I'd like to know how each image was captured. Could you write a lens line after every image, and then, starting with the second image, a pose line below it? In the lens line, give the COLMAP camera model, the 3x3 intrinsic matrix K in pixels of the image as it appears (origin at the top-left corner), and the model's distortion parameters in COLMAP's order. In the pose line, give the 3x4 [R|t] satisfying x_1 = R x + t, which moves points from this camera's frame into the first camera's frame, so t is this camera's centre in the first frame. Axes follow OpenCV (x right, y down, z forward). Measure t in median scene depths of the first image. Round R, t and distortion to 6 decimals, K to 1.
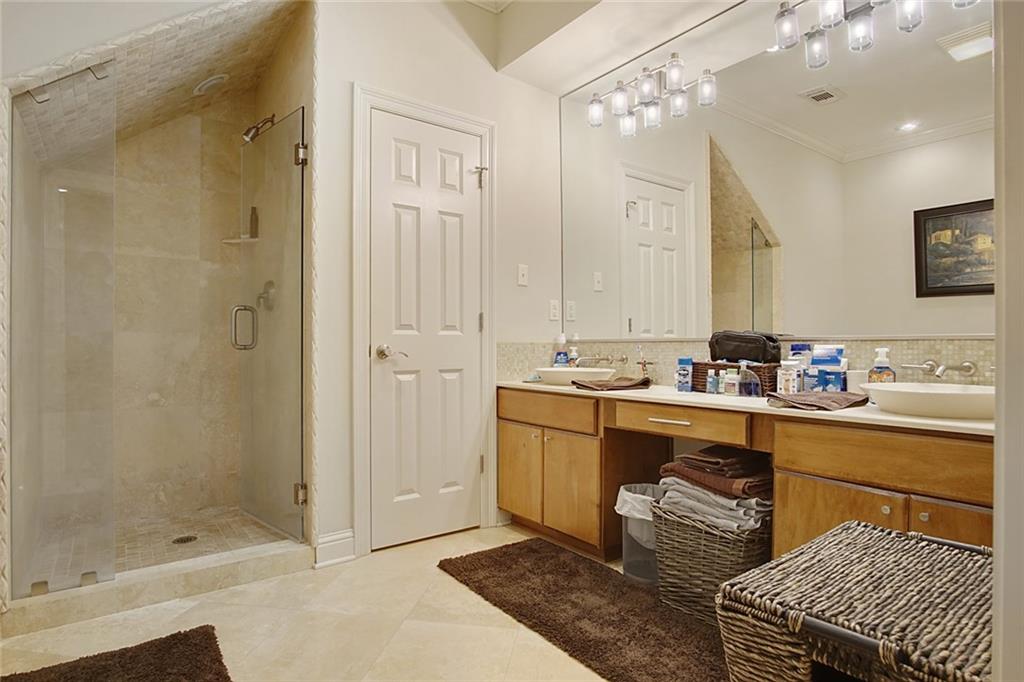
lens RADIAL K [[574.8, 0, 511.0], [0, 574.8, 358.0], [0, 0, 1]] dist [-0.028709, 0.005377]
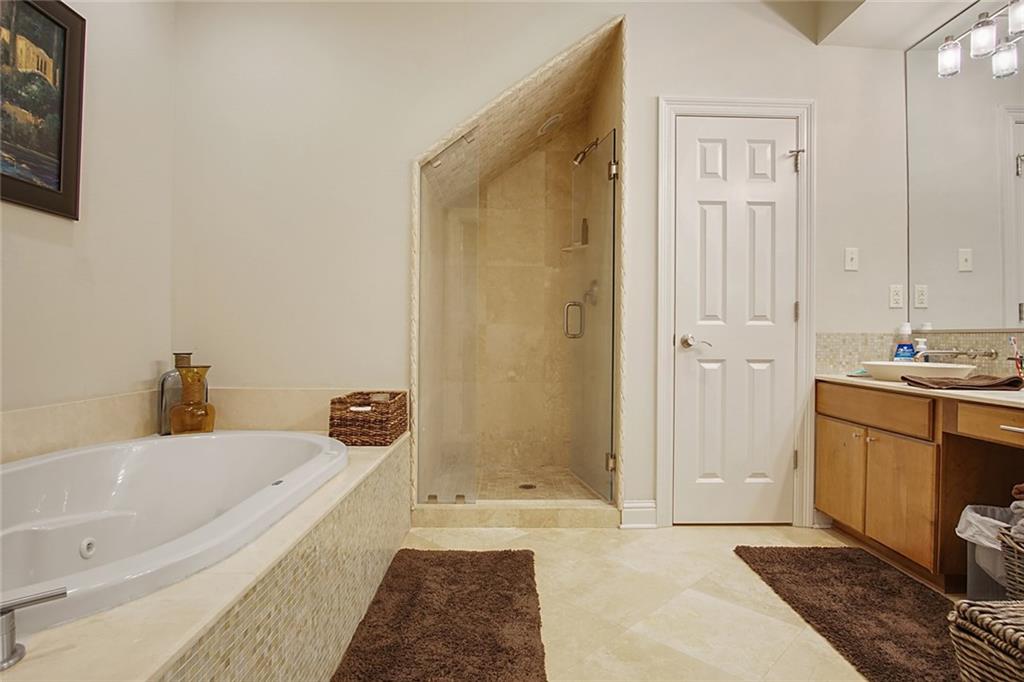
lens RADIAL K [[574.8, 0, 511.0], [0, 574.8, 358.0], [0, 0, 1]] dist [-0.028709, 0.005377]
pose [[0.803860, 0.026379, -0.594233, 0.147980], [-0.018412, 0.999641, 0.019468, 0.005962], [0.594533, -0.004709, 0.804057, -0.056119]]
